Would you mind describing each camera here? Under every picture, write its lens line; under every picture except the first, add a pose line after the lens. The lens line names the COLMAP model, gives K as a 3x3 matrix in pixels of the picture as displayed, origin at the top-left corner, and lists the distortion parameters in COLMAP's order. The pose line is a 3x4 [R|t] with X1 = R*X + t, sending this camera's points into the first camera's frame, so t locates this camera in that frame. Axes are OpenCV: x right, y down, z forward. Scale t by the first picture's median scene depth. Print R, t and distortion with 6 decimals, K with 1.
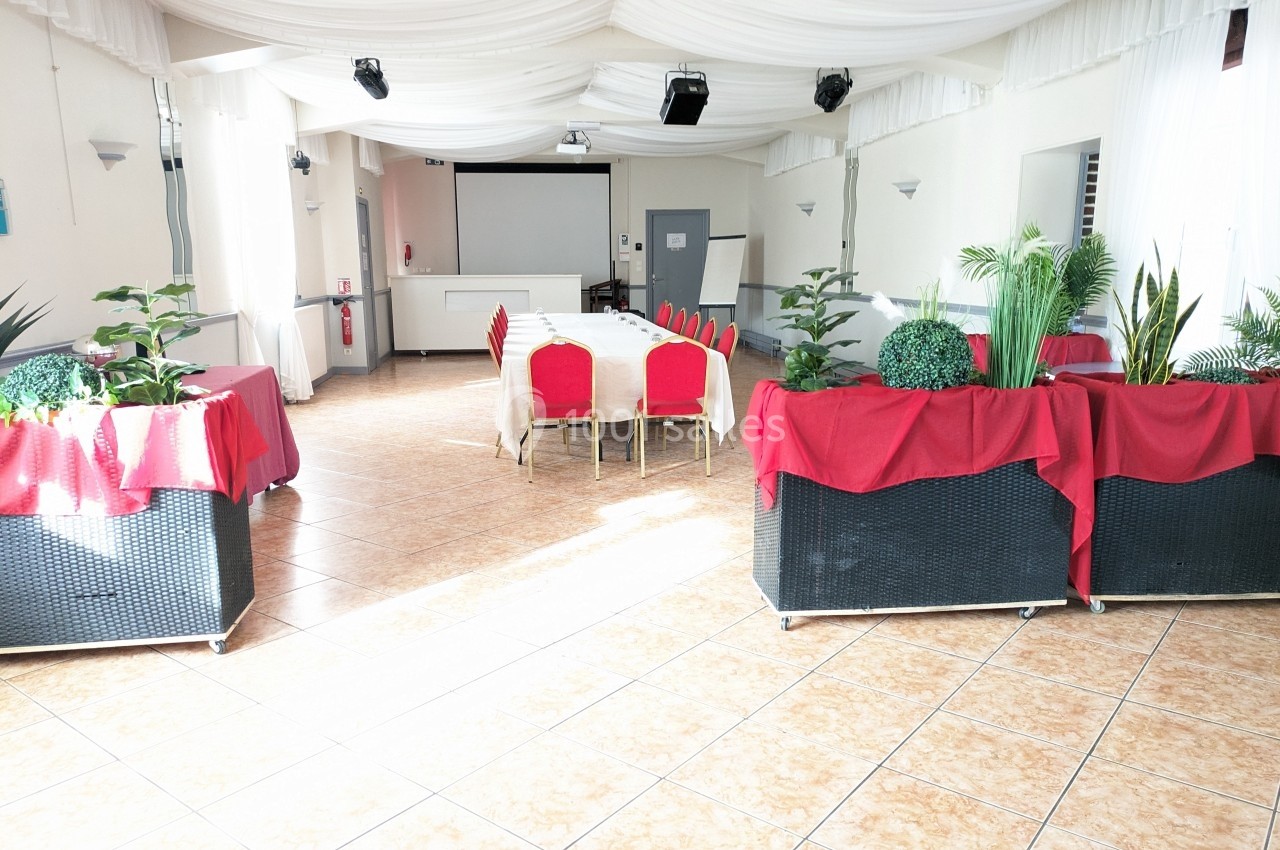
lens RADIAL K [[961.3, 0, 640.0], [0, 961.3, 425.0], [0, 0, 1]] dist [0.070126, -0.131270]
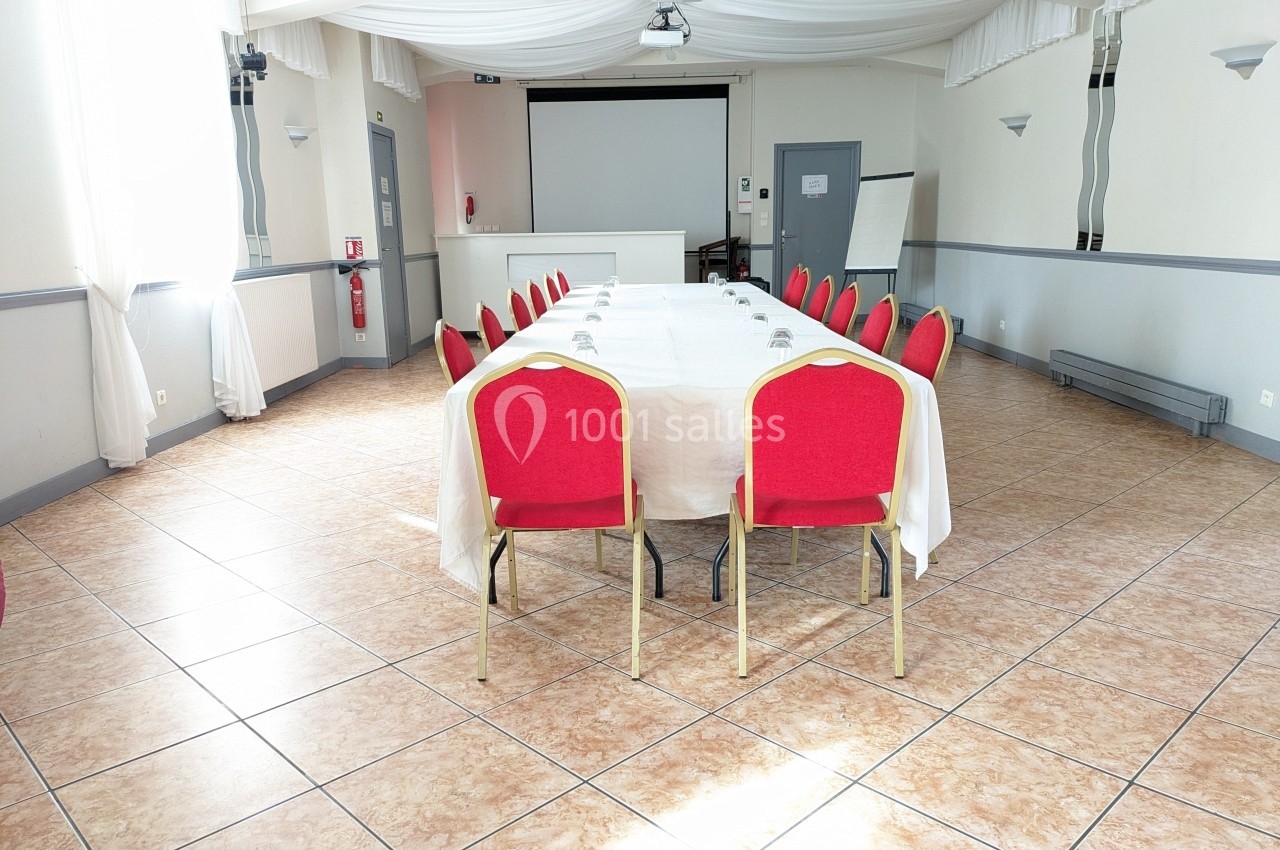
lens RADIAL K [[961.3, 0, 640.0], [0, 961.3, 425.0], [0, 0, 1]] dist [0.070126, -0.131270]
pose [[0.991078, 0.015476, -0.132380, 0.006728], [-0.010954, 0.999333, 0.034823, -0.036523], [0.132831, -0.033062, 0.990587, 0.292022]]
